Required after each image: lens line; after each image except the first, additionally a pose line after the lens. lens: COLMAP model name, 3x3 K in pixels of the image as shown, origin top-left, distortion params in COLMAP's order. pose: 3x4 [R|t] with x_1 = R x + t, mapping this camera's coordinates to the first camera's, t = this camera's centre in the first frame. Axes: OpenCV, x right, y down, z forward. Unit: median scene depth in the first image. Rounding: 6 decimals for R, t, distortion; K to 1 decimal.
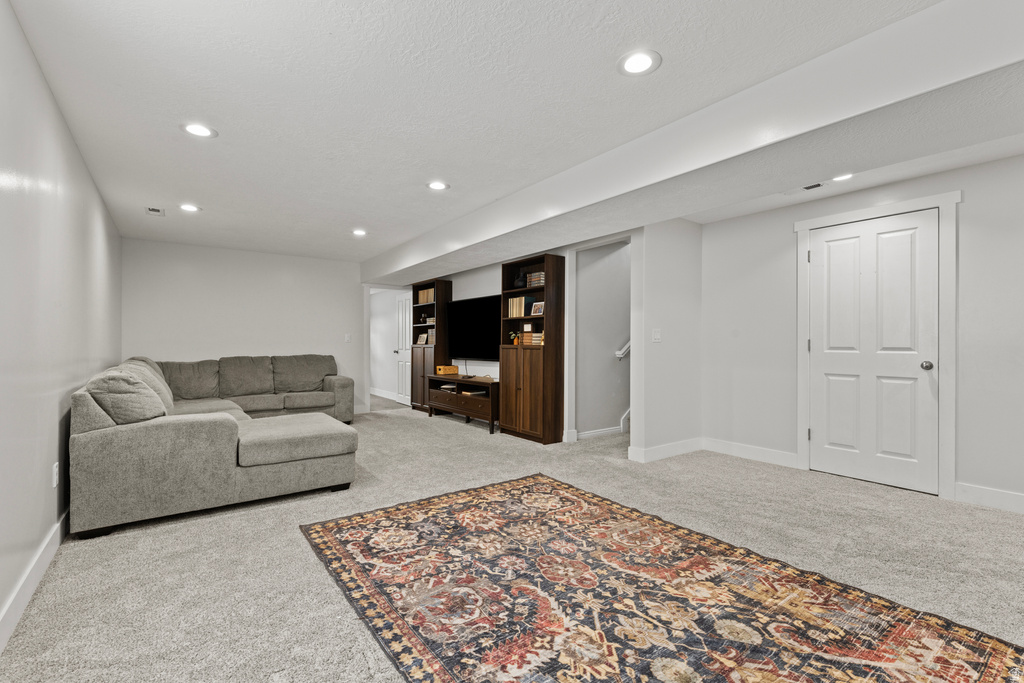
lens RADIAL K [[462.5, 0, 508.4], [0, 462.5, 342.1], [0, 0, 1]] dist [0.003684, -0.000351]
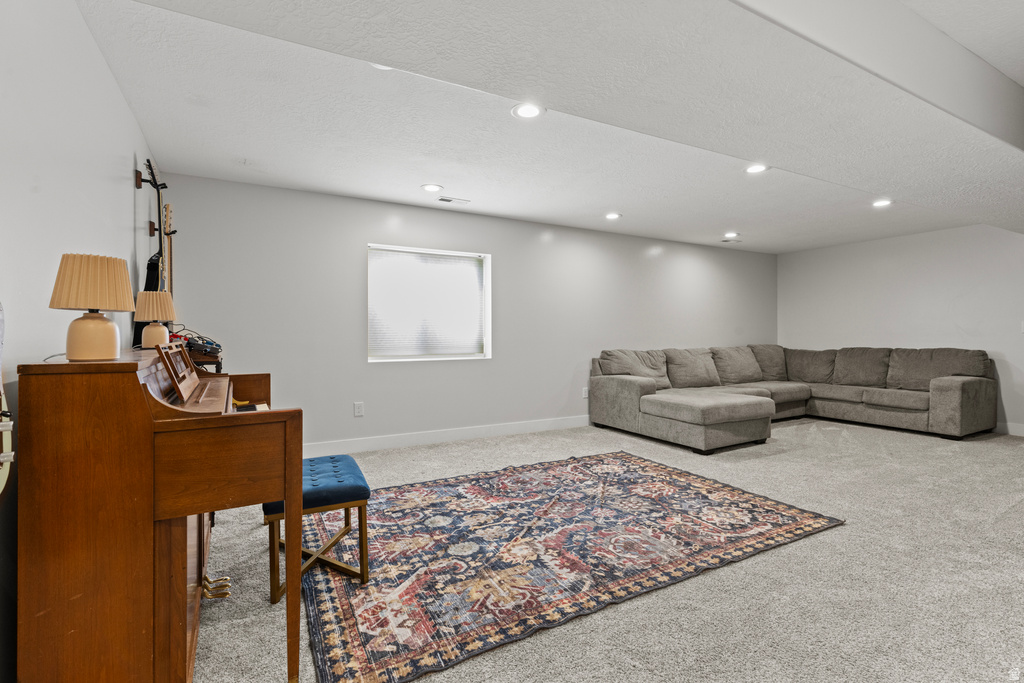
lens RADIAL K [[462.5, 0, 509.1], [0, 462.5, 337.9], [0, 0, 1]] dist [0.003684, -0.000351]
pose [[-0.136856, 0.006392, -0.990570, 1.277934], [0.000828, 0.999980, 0.006338, 0.007879], [0.990591, 0.000047, -0.136859, 0.936076]]
